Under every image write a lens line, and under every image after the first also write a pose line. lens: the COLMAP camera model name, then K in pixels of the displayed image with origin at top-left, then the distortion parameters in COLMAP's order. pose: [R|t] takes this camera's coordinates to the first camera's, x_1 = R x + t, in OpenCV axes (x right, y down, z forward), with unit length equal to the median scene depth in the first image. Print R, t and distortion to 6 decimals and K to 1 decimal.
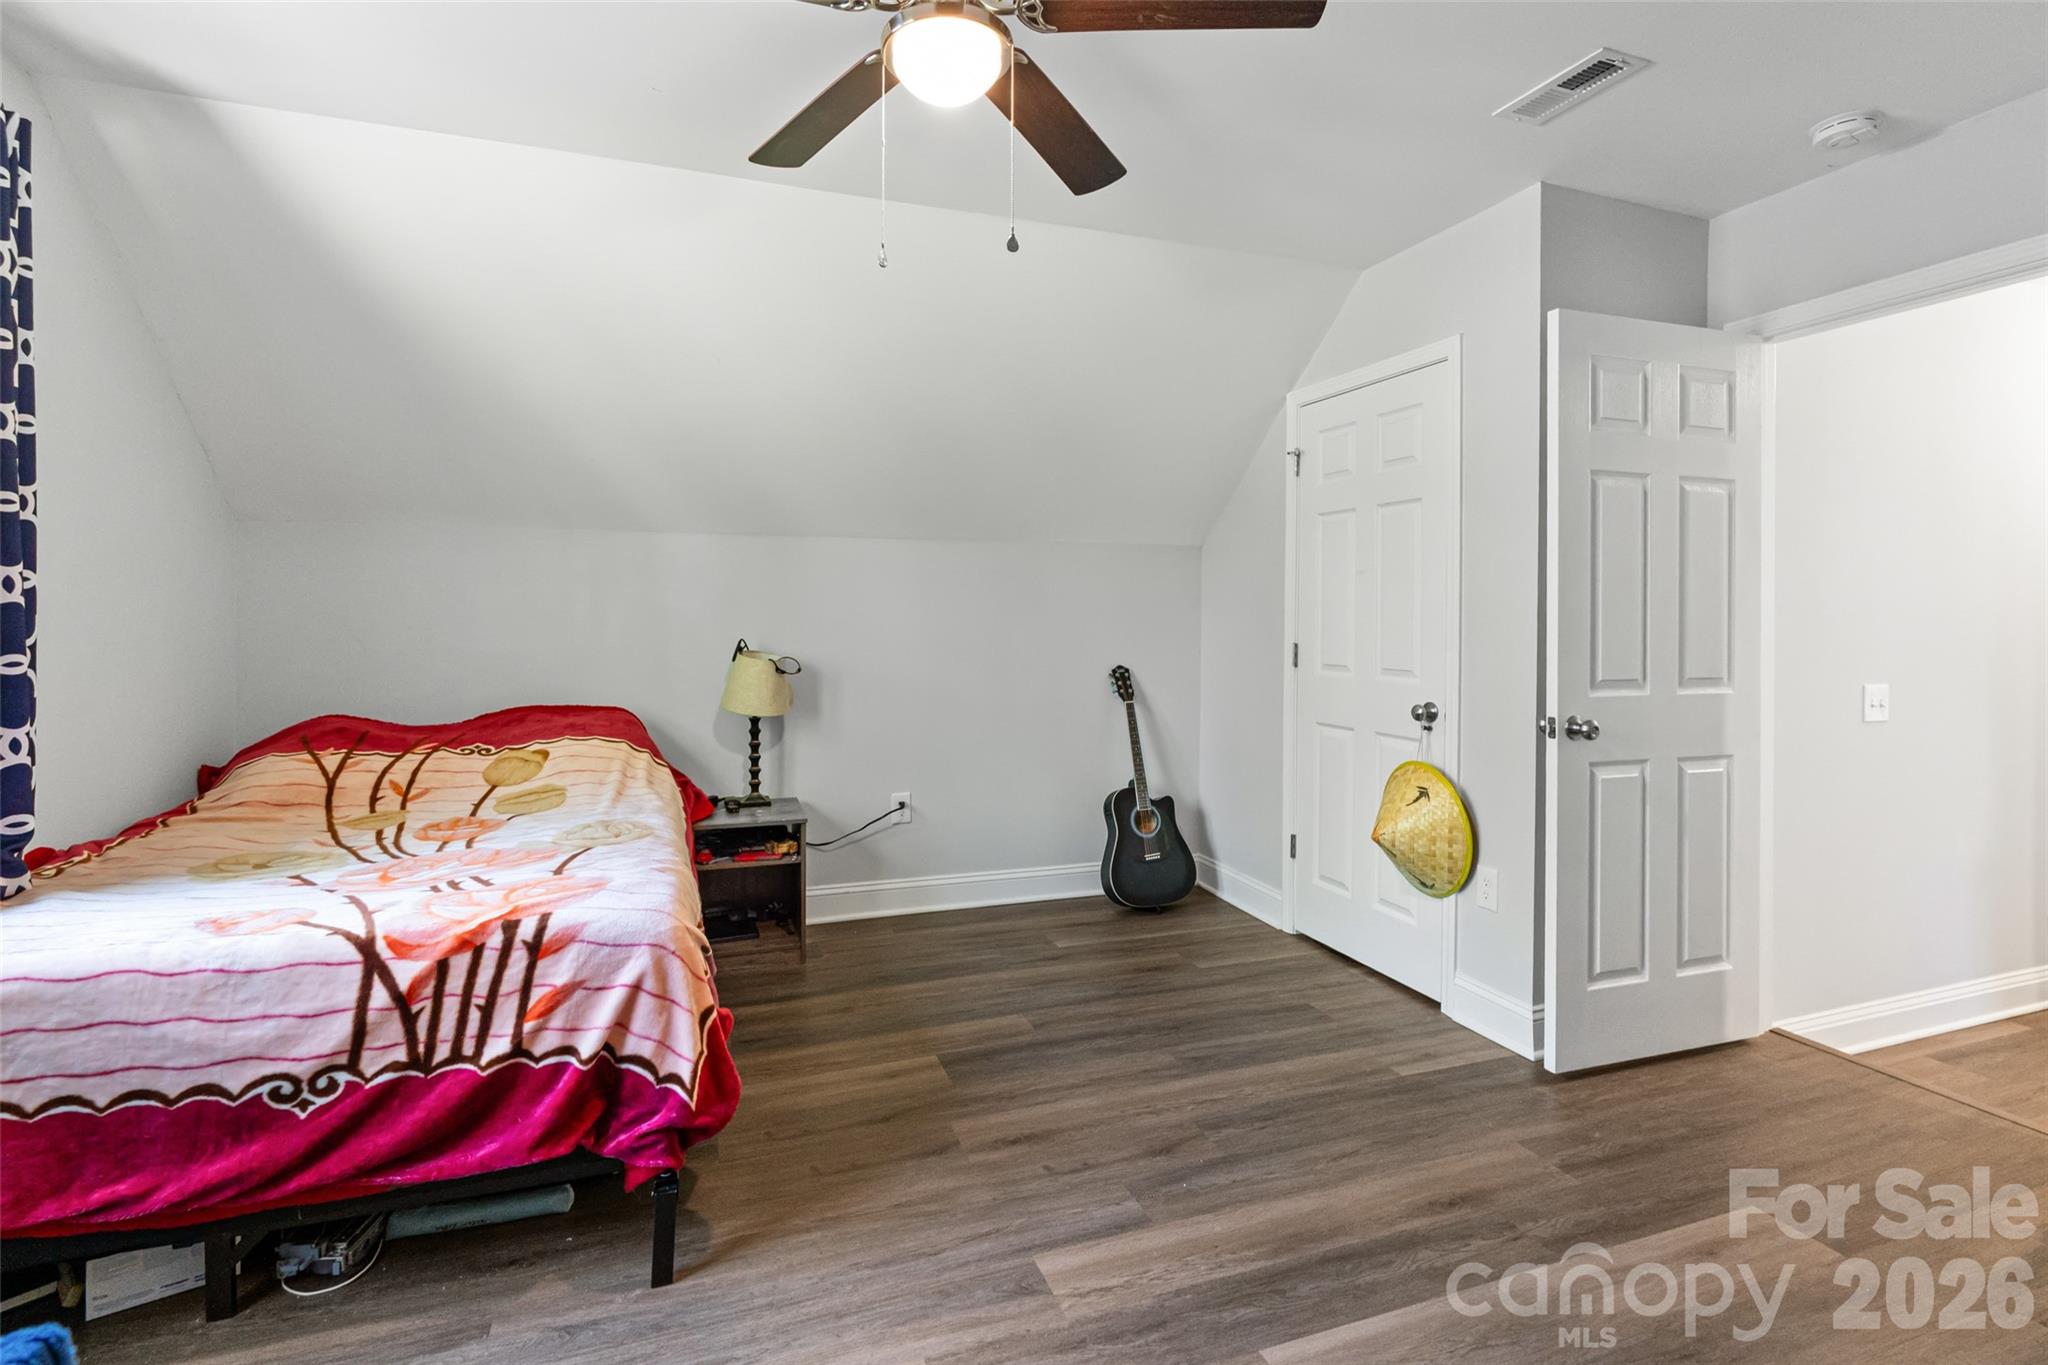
lens RADIAL K [[968.9, 0, 1009.6], [0, 968.9, 619.8], [0, 0, 1]] dist [-0.002372, 0.001338]
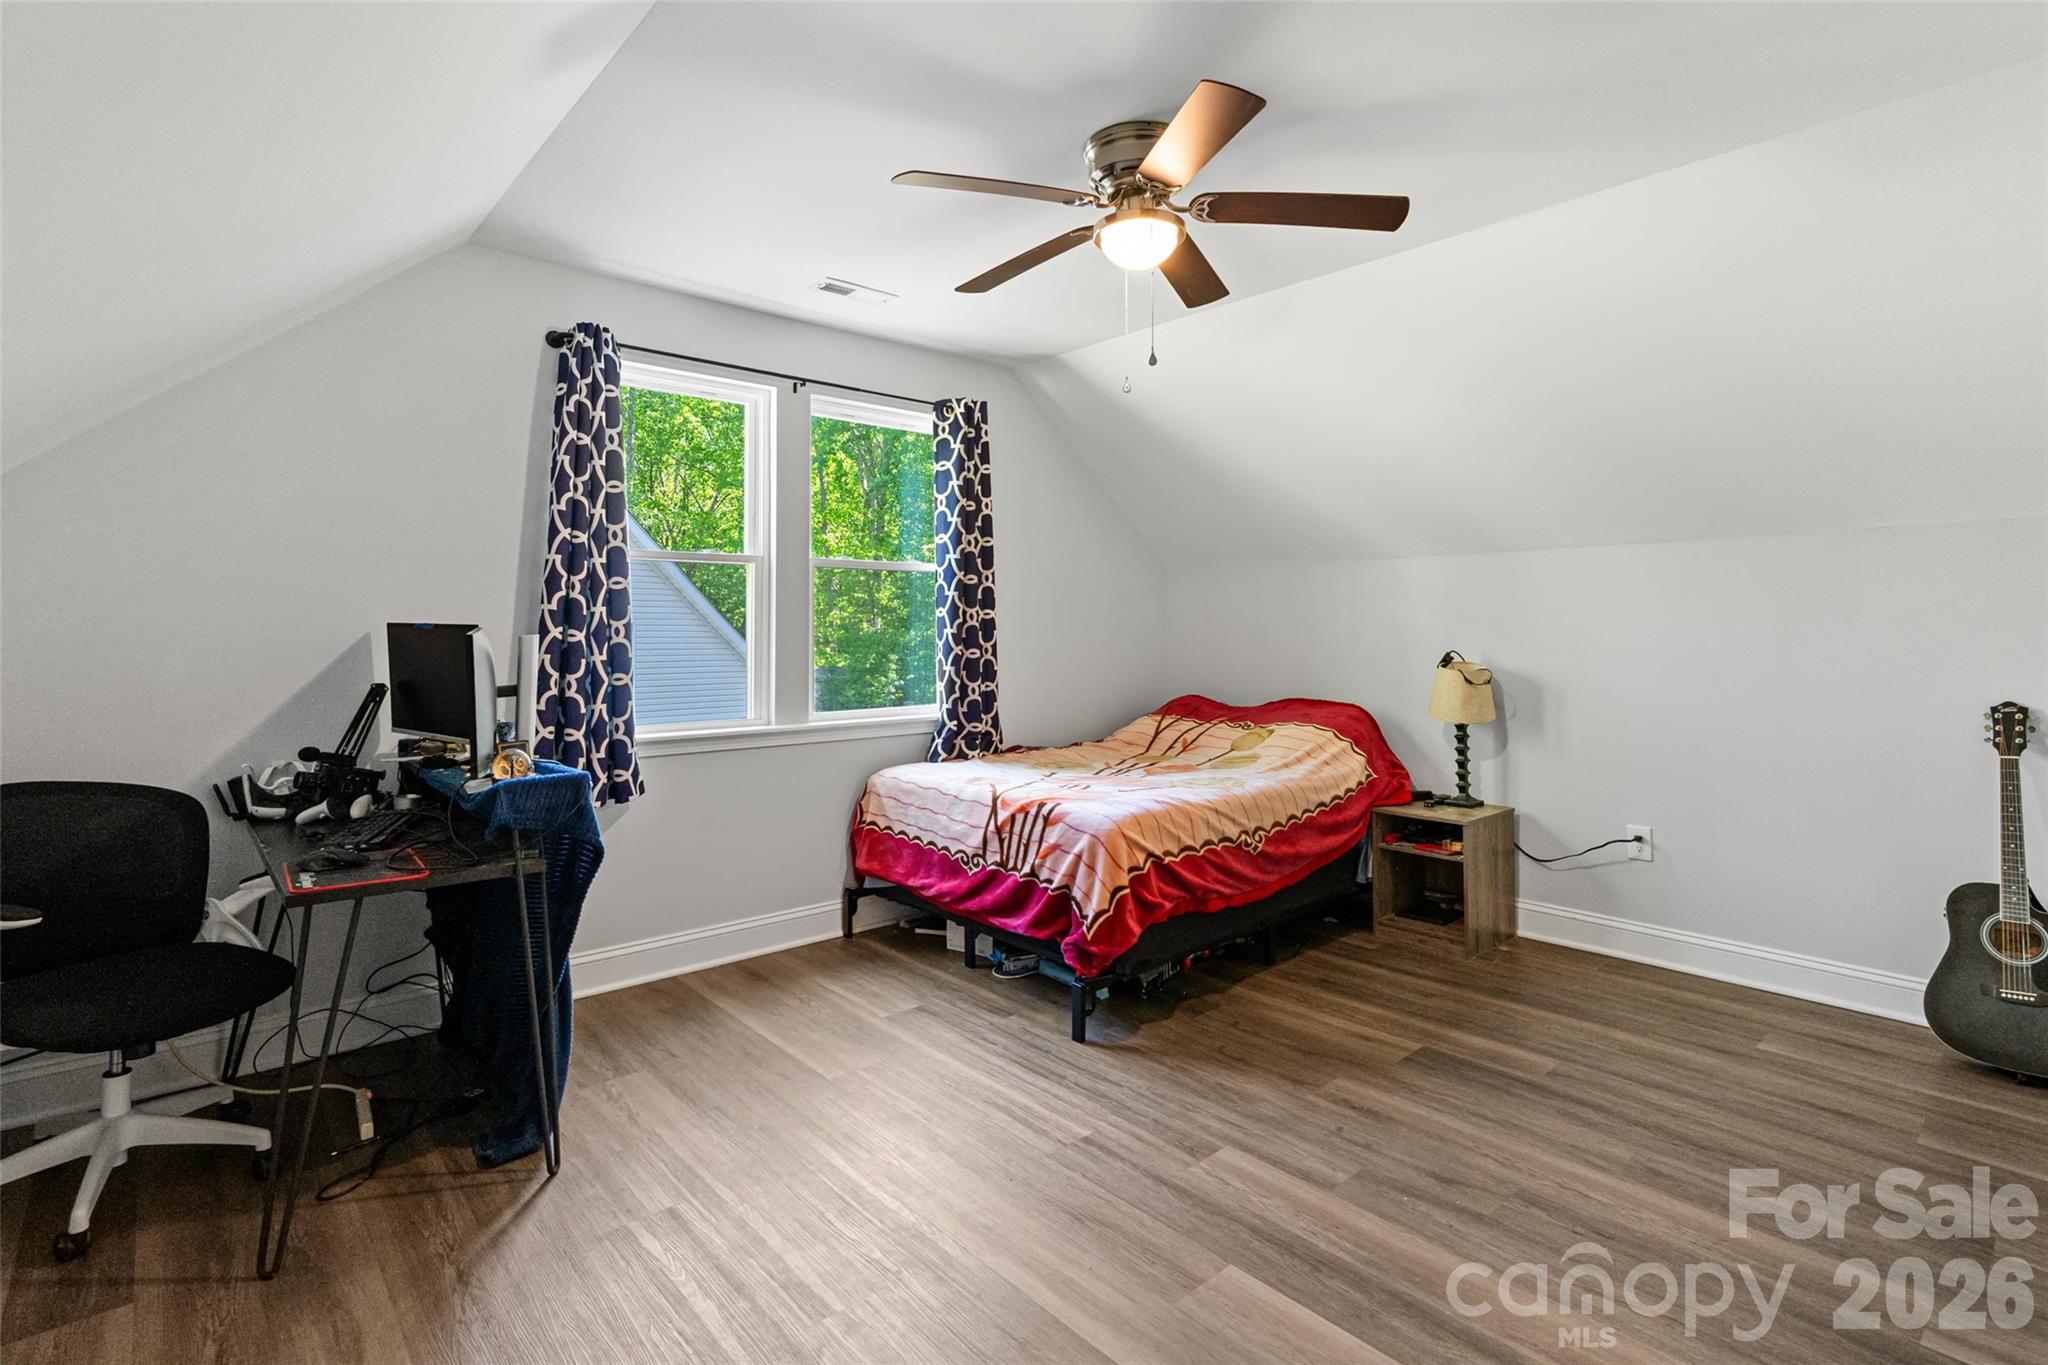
lens RADIAL K [[968.9, 0, 1027.0], [0, 968.9, 612.2], [0, 0, 1]] dist [-0.002372, 0.001338]
pose [[0.382640, -0.020006, -0.923681, 1.107498], [-0.000032, 0.999765, -0.021667, 0.000929], [0.923897, 0.008320, 0.382550, 0.288787]]
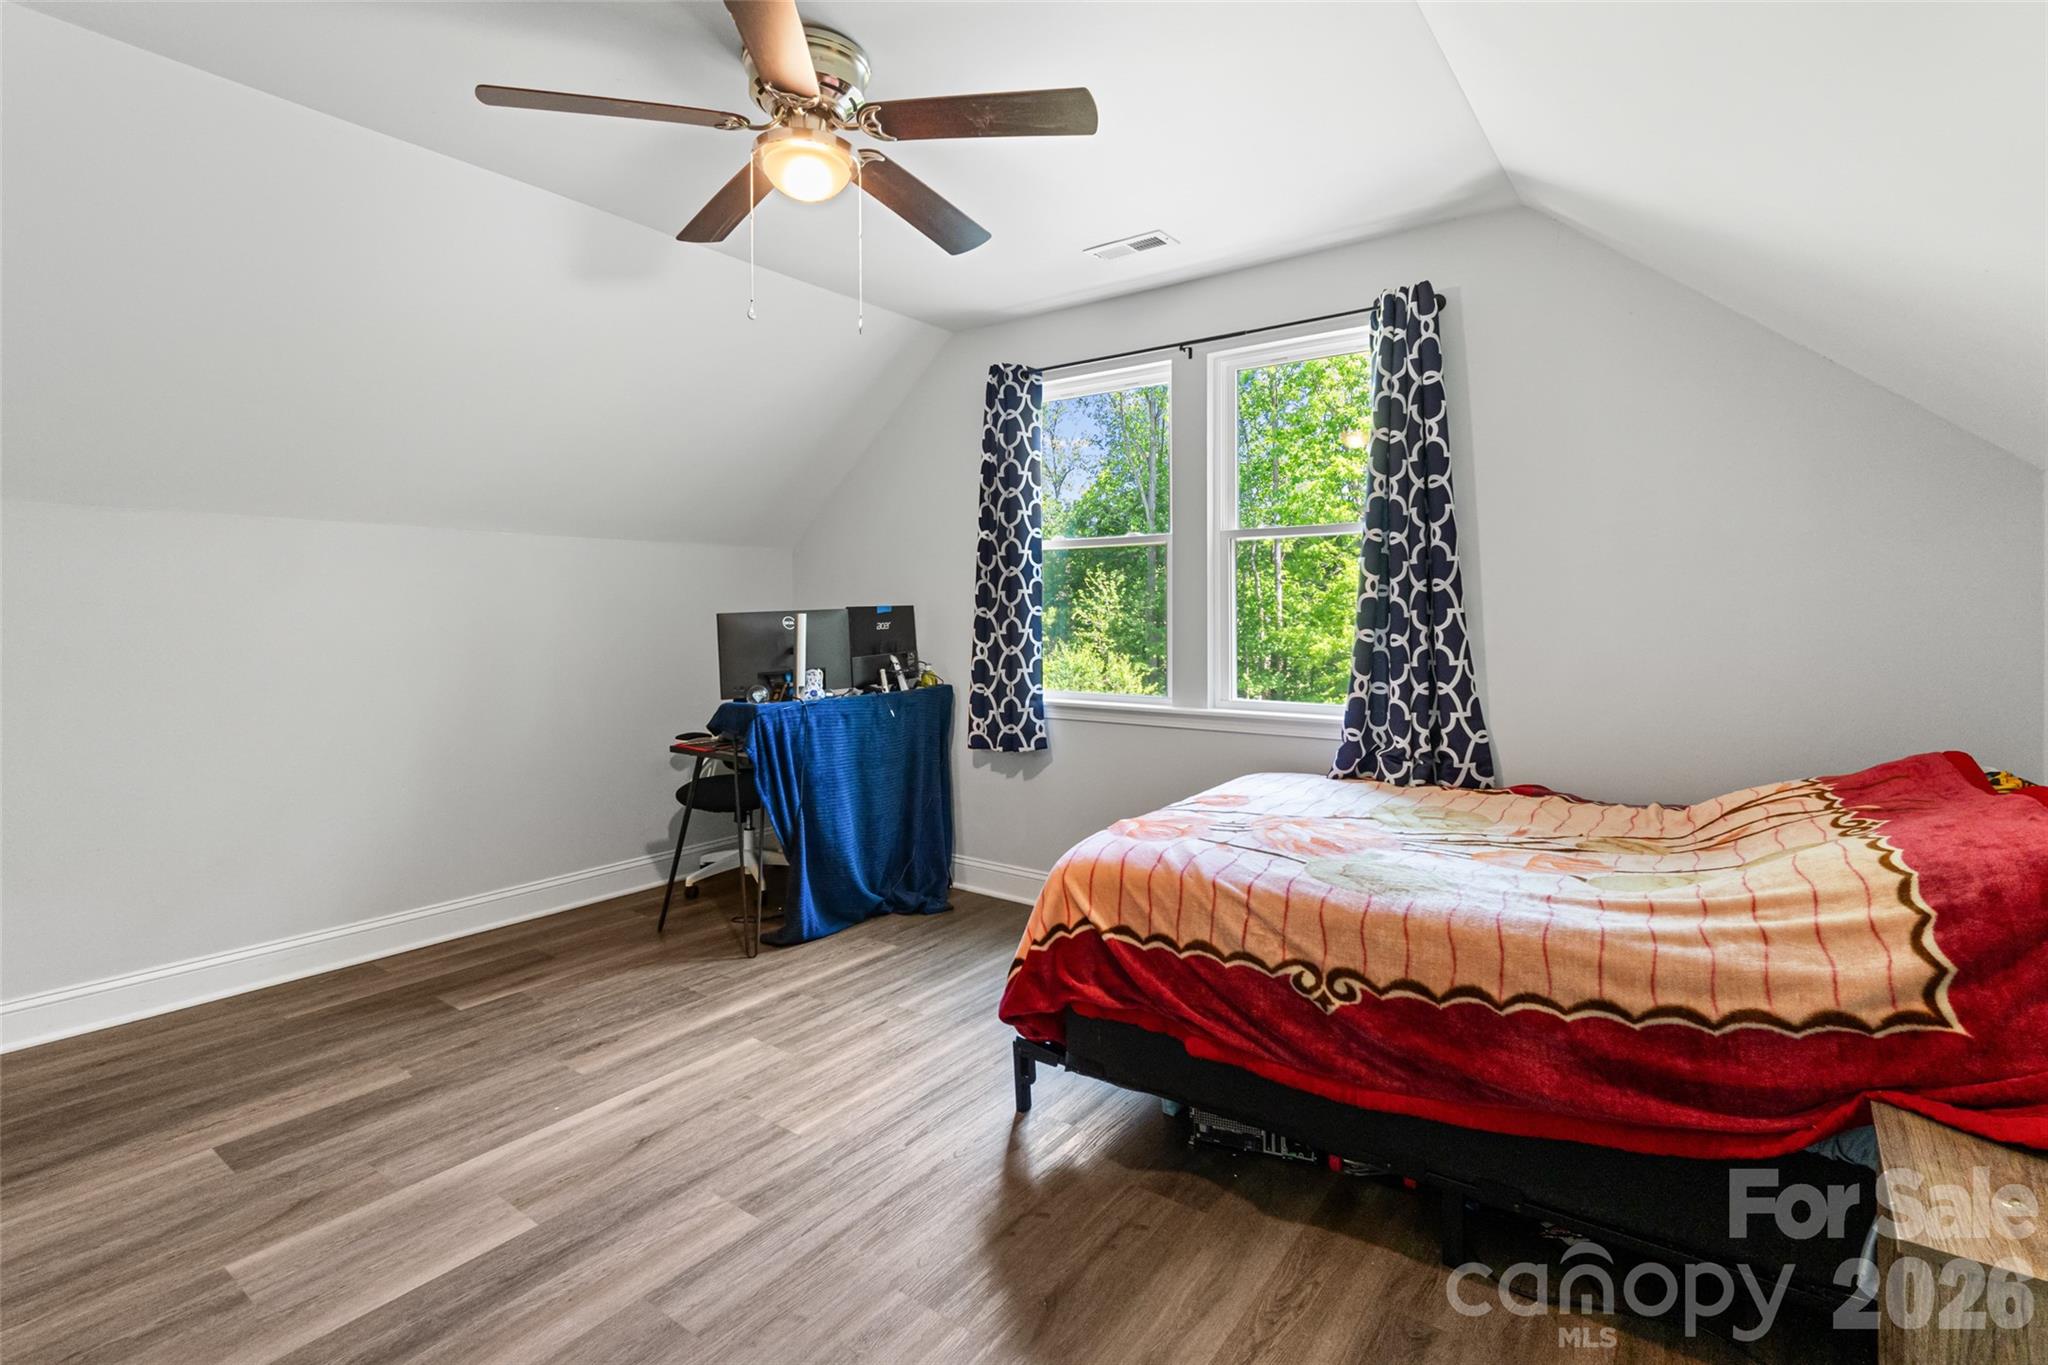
lens RADIAL K [[968.9, 0, 1040.5], [0, 968.9, 620.0], [0, 0, 1]] dist [-0.002372, 0.001338]
pose [[-0.814984, 0.003968, -0.579470, 0.390296], [-0.001622, 0.999957, 0.009129, -0.000956], [0.579481, 0.008380, -0.814942, 2.061763]]
